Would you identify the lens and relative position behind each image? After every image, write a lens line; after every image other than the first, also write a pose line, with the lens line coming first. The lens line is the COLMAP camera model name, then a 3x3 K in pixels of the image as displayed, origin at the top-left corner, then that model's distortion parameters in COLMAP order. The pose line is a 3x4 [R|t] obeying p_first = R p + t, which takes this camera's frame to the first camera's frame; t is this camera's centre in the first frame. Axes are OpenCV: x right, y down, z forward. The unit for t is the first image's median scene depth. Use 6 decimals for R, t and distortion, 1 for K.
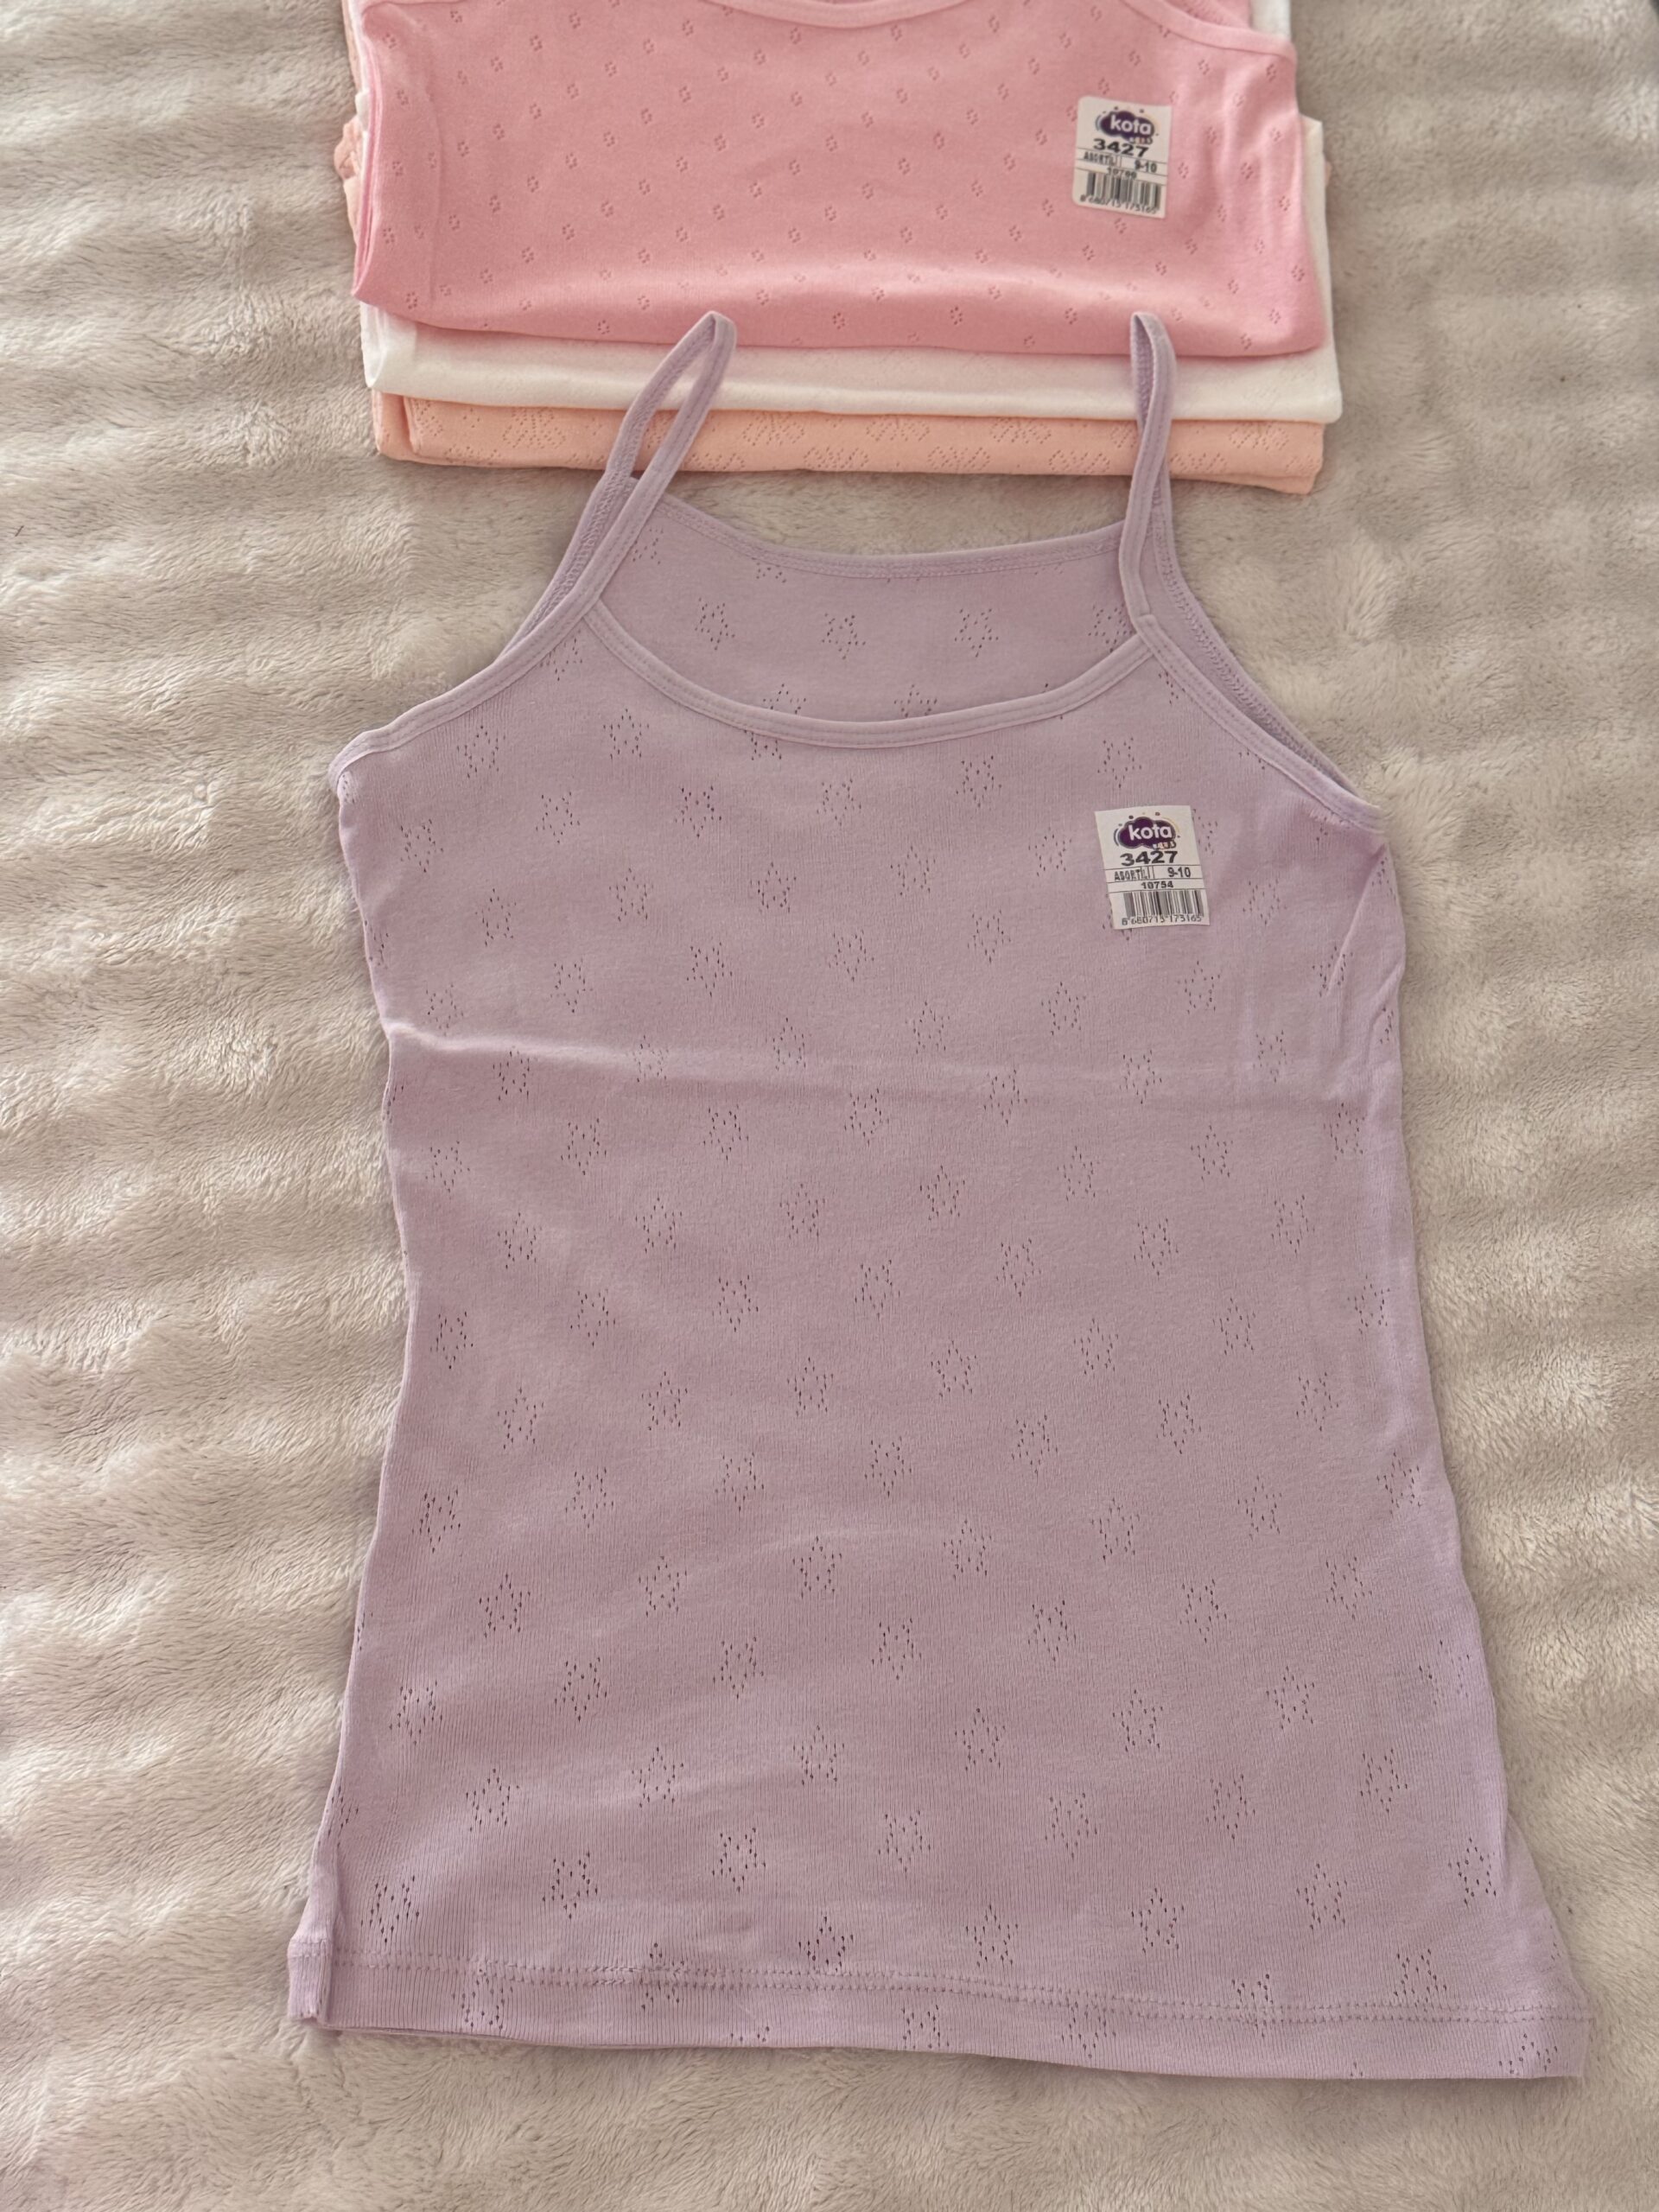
lens RADIAL K [[3086.0, 0, 829.5], [0, 3086.0, 1106.0], [0, 0, 1]] dist [0.134956, -0.073004]
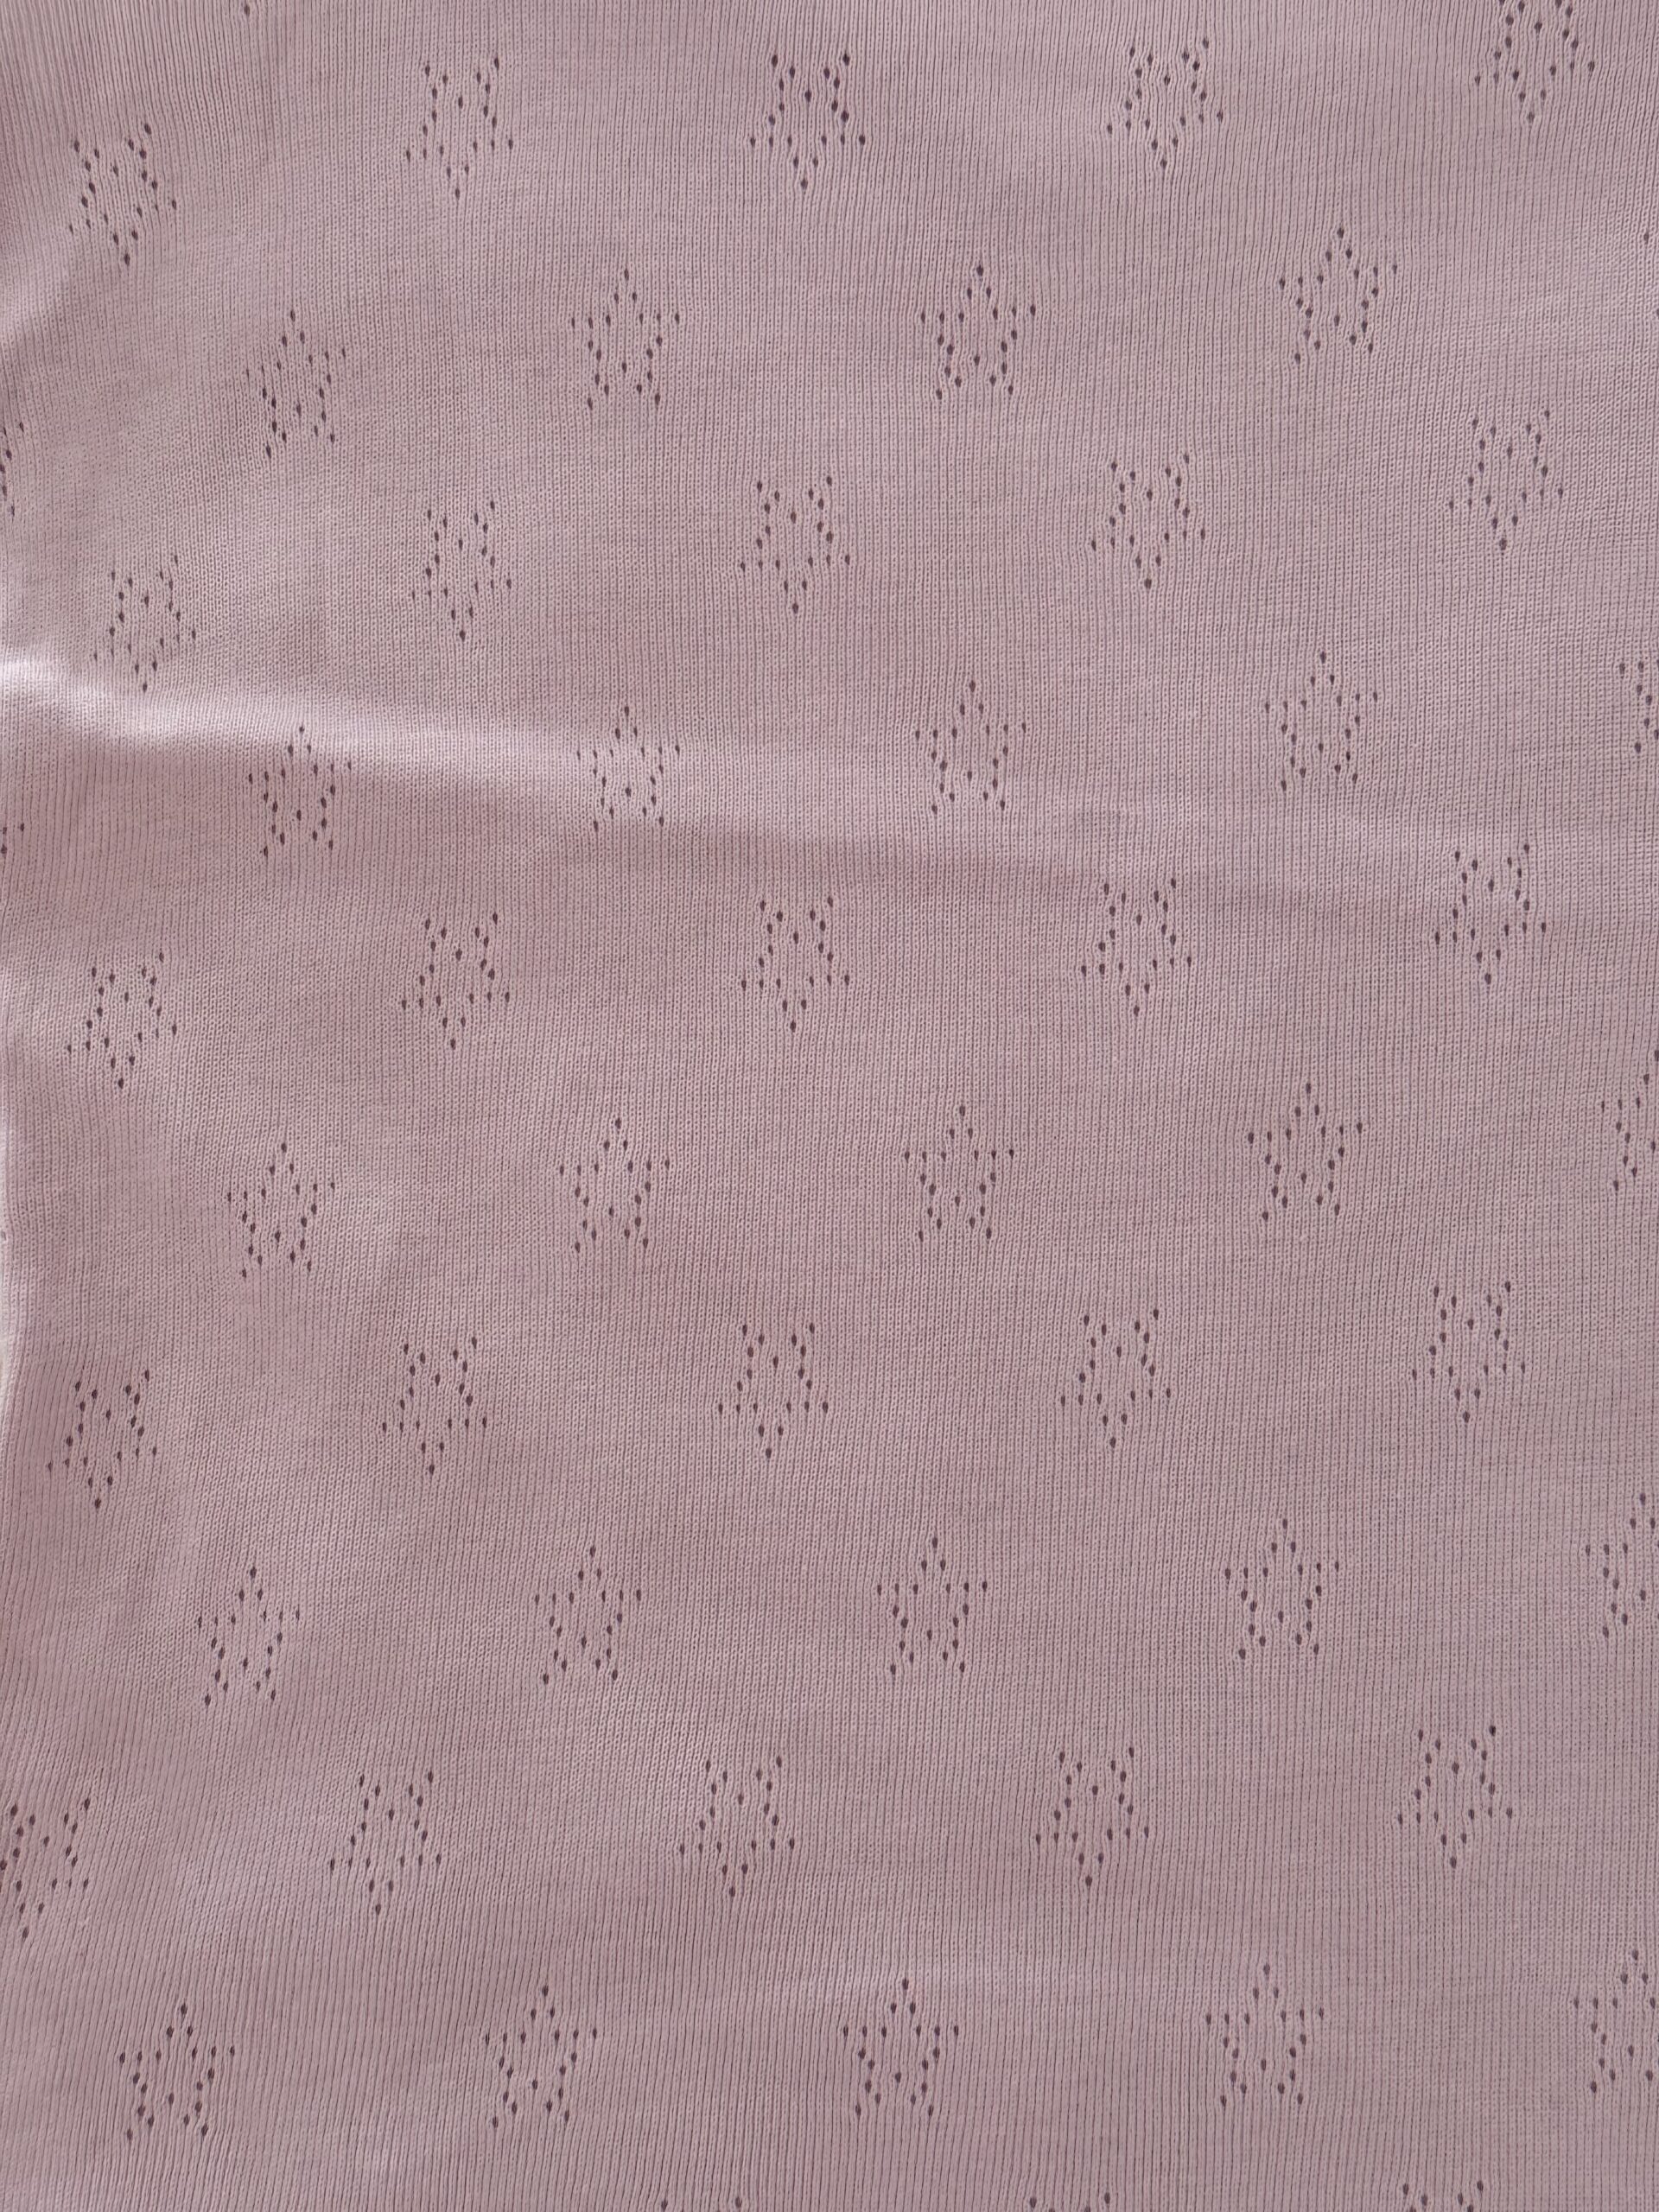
lens RADIAL K [[3086.0, 0, 829.5], [0, 3086.0, 1106.0], [0, 0, 1]] dist [0.134956, -0.073004]
pose [[0.978408, 0.103093, -0.179138, 0.048479], [-0.042135, 0.948009, 0.315442, -0.106482], [0.202344, -0.301083, 0.931883, 0.606606]]
